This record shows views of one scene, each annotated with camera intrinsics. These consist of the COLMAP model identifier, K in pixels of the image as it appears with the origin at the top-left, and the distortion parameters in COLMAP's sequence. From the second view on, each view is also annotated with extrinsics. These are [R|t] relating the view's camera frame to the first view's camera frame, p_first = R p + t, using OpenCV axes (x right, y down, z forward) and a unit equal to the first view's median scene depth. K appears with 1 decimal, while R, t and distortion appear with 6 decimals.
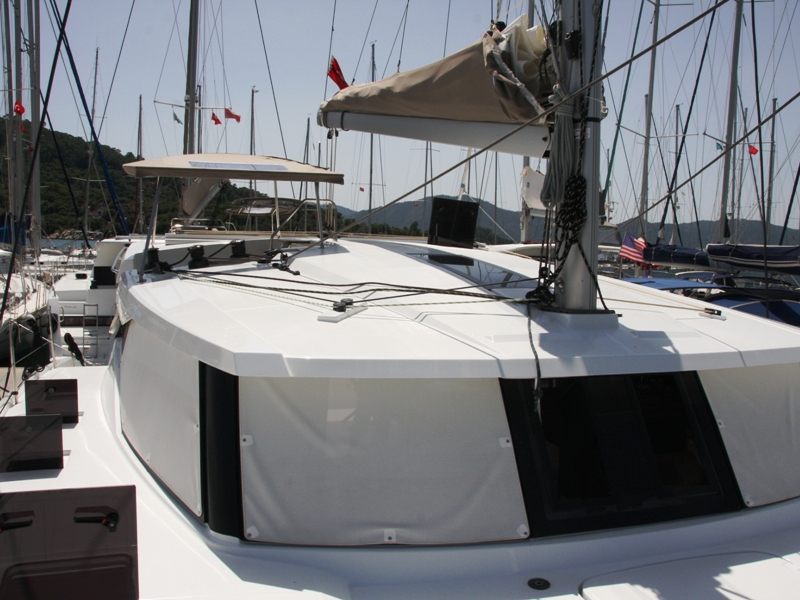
lens RADIAL K [[782.9, 0, 400.0], [0, 782.9, 300.0], [0, 0, 1]] dist [-0.252778, 0.408323]
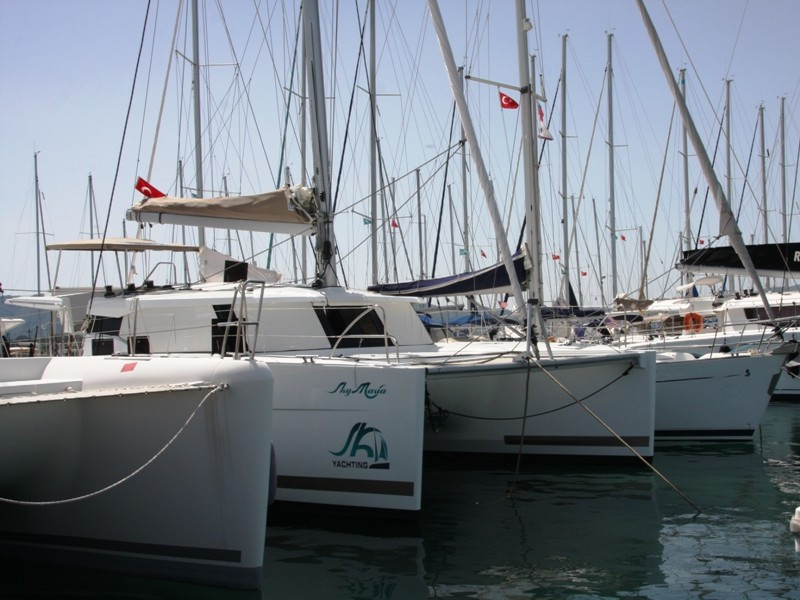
lens RADIAL K [[911.4, 0, 400.0], [0, 911.4, 300.0], [0, 0, 1]] dist [0.004234, 0.002614]
pose [[0.907531, -0.056231, 0.416203, -0.900304], [0.103493, 0.990379, -0.091861, 0.376429], [-0.407033, 0.126441, 0.904620, -2.053343]]
